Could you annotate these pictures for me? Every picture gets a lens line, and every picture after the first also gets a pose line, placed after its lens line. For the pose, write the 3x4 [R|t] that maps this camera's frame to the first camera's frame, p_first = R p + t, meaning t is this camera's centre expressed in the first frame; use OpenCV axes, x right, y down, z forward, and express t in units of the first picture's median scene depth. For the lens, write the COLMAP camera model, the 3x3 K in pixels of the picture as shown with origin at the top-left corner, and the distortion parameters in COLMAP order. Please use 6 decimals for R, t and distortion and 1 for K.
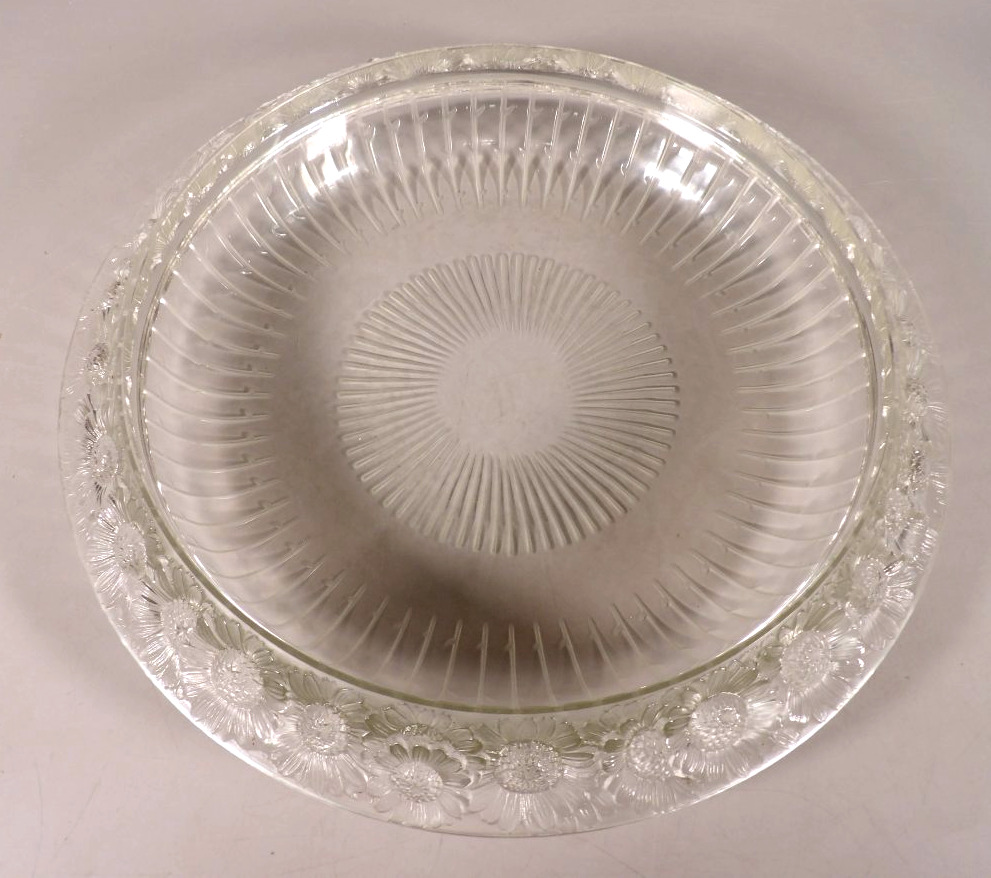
lens RADIAL K [[822.3, 0, 495.5], [0, 822.3, 439.0], [0, 0, 1]] dist [-0.002319, 0.000736]
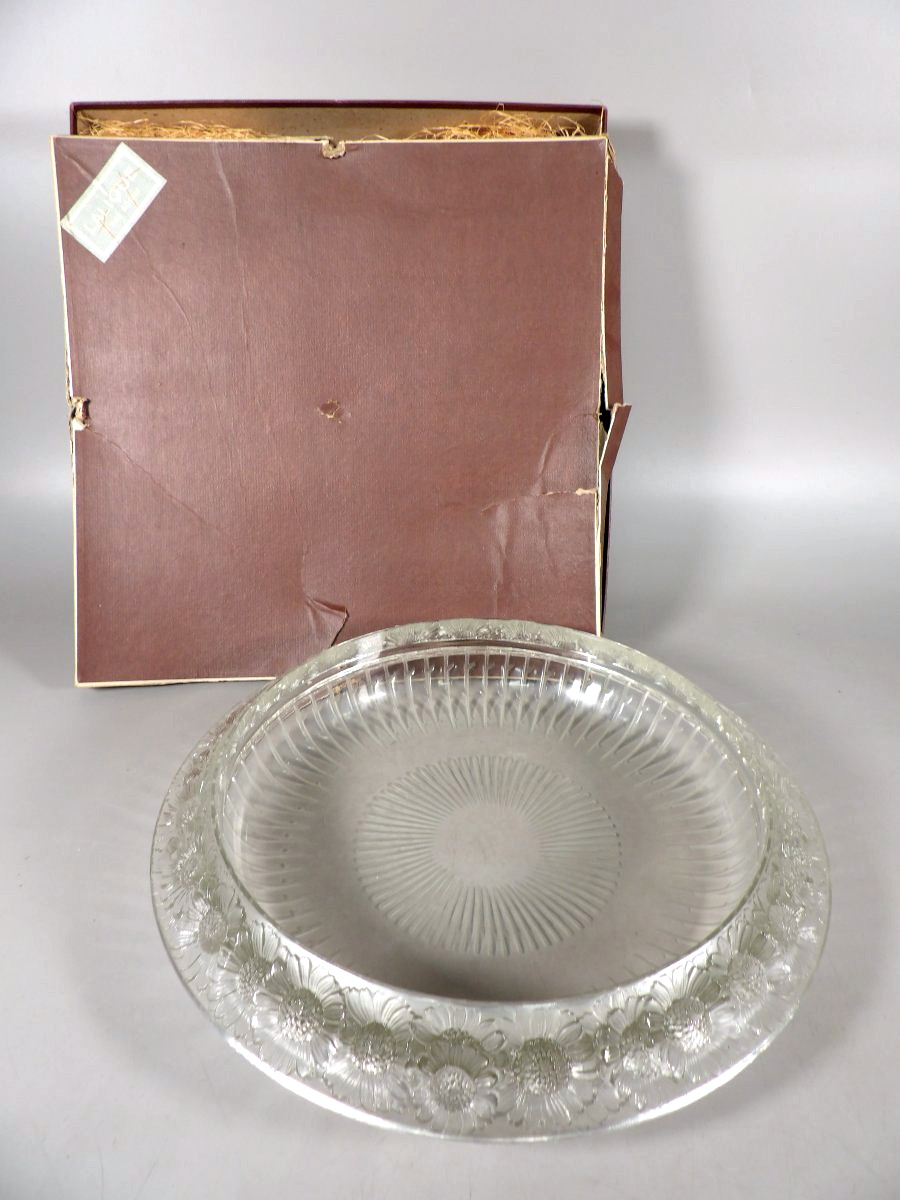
lens RADIAL K [[859.4, 0, 450.0], [0, 859.4, 600.0], [0, 0, 1]] dist [-0.001201, 0.004126]
pose [[0.998246, -0.035606, 0.047294, -0.094031], [0.056198, 0.821114, -0.567992, 0.385541], [-0.018610, 0.569653, 0.821674, -0.319537]]
